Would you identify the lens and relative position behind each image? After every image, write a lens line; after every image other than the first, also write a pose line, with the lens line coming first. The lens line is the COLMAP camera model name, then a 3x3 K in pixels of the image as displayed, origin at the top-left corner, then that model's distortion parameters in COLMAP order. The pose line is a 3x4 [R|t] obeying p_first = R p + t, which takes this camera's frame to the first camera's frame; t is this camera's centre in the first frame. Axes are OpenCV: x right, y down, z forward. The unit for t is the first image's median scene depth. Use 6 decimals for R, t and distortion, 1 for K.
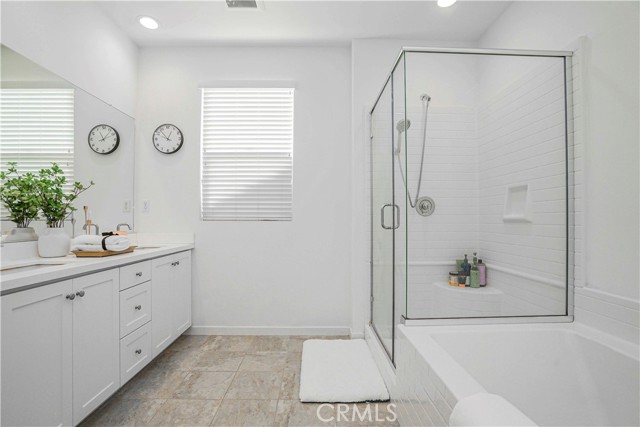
lens RADIAL K [[302.5, 0, 314.2], [0, 302.5, 212.4], [0, 0, 1]] dist [-0.062804, 0.022163]
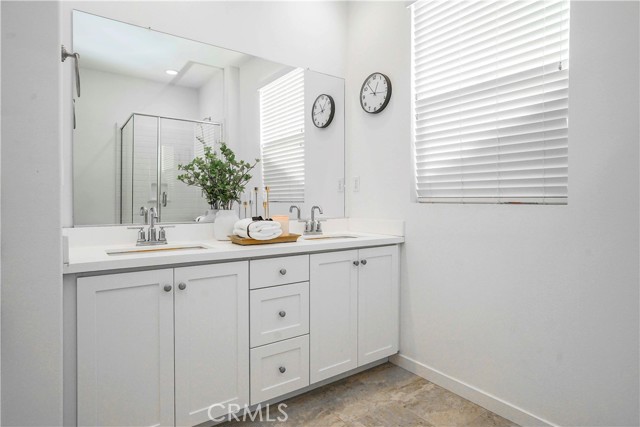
lens RADIAL K [[348.9, 0, 318.6], [0, 348.9, 198.5], [0, 0, 1]] dist [-0.029872, 0.000071]
pose [[0.565693, -0.001914, -0.824614, 0.153291], [0.019166, 0.999758, 0.010828, 0.005301], [0.824393, -0.021930, 0.565592, 0.391340]]
